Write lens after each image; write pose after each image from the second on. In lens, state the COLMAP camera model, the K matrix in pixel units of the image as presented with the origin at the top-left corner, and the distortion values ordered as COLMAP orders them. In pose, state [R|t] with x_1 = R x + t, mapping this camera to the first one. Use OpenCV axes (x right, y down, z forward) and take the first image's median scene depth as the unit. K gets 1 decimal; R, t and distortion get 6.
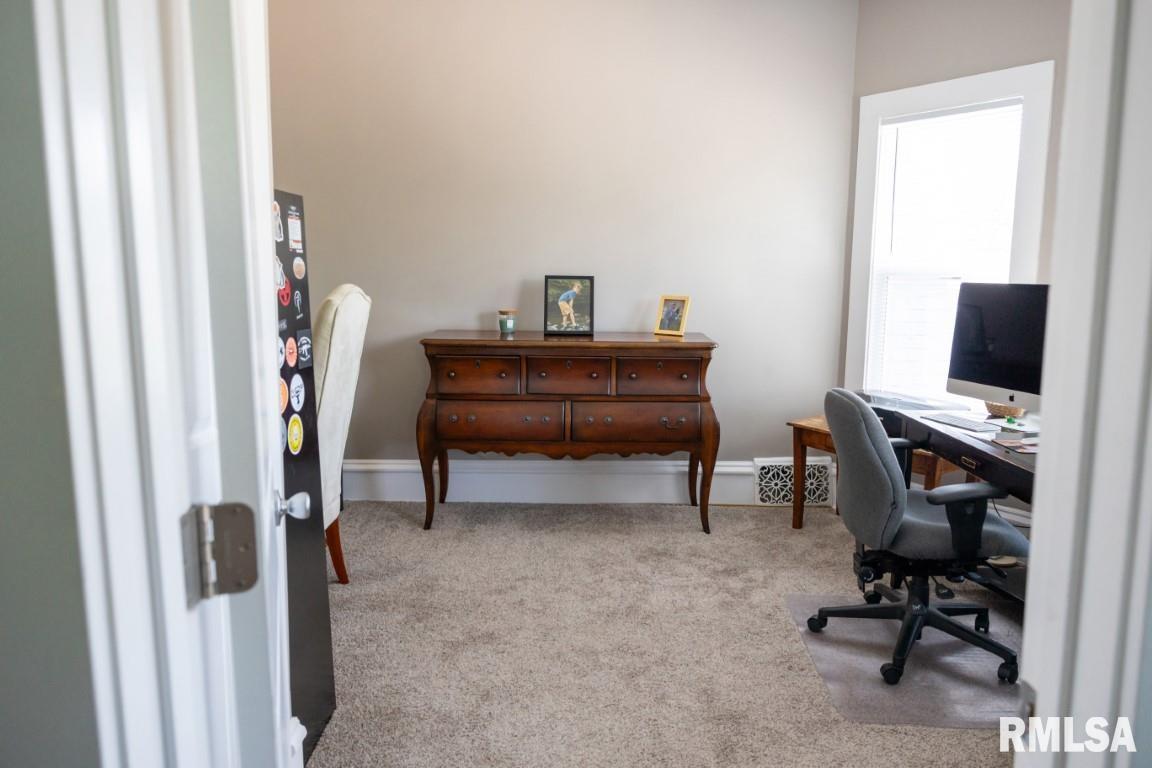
lens RADIAL K [[797.2, 0, 576.0], [0, 797.2, 384.0], [0, 0, 1]] dist [-0.000415, -0.000018]
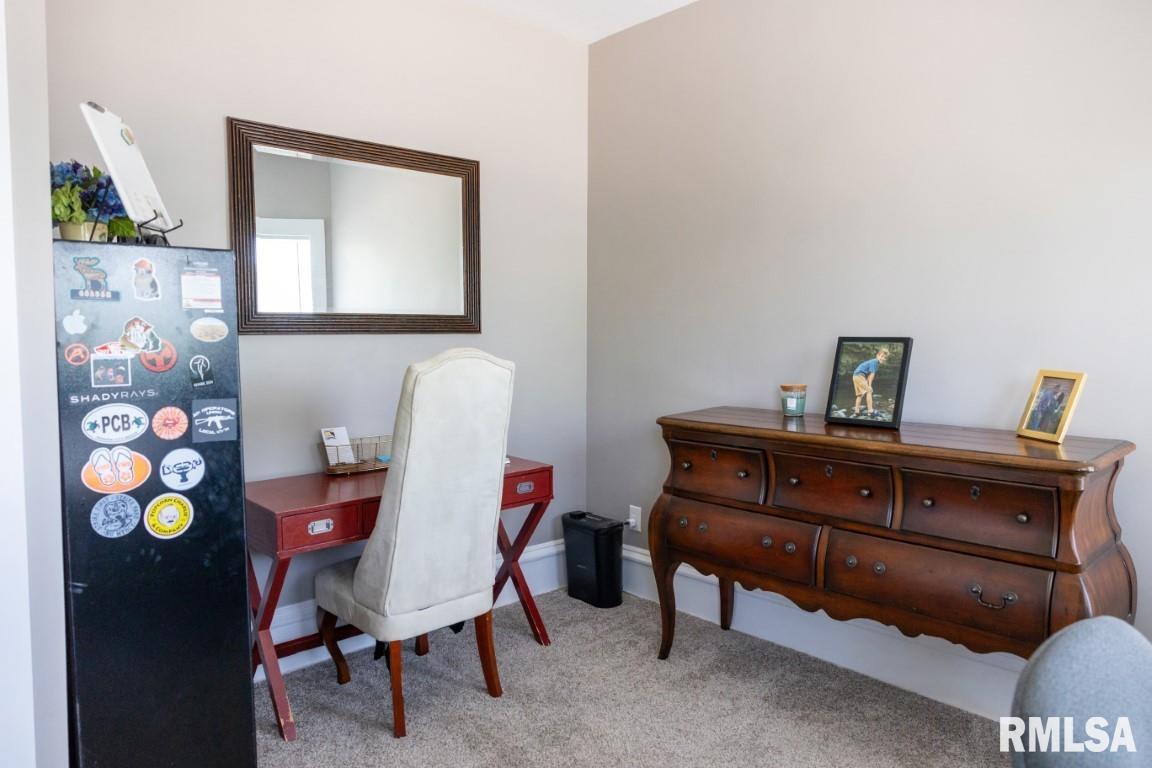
lens RADIAL K [[772.0, 0, 576.0], [0, 772.0, 384.0], [0, 0, 1]] dist [0.004748, 0.003281]
pose [[0.672390, 0.036660, -0.739288, 0.304178], [-0.096046, 0.994650, -0.038032, -0.048951], [0.733939, 0.096578, 0.672314, 0.392640]]
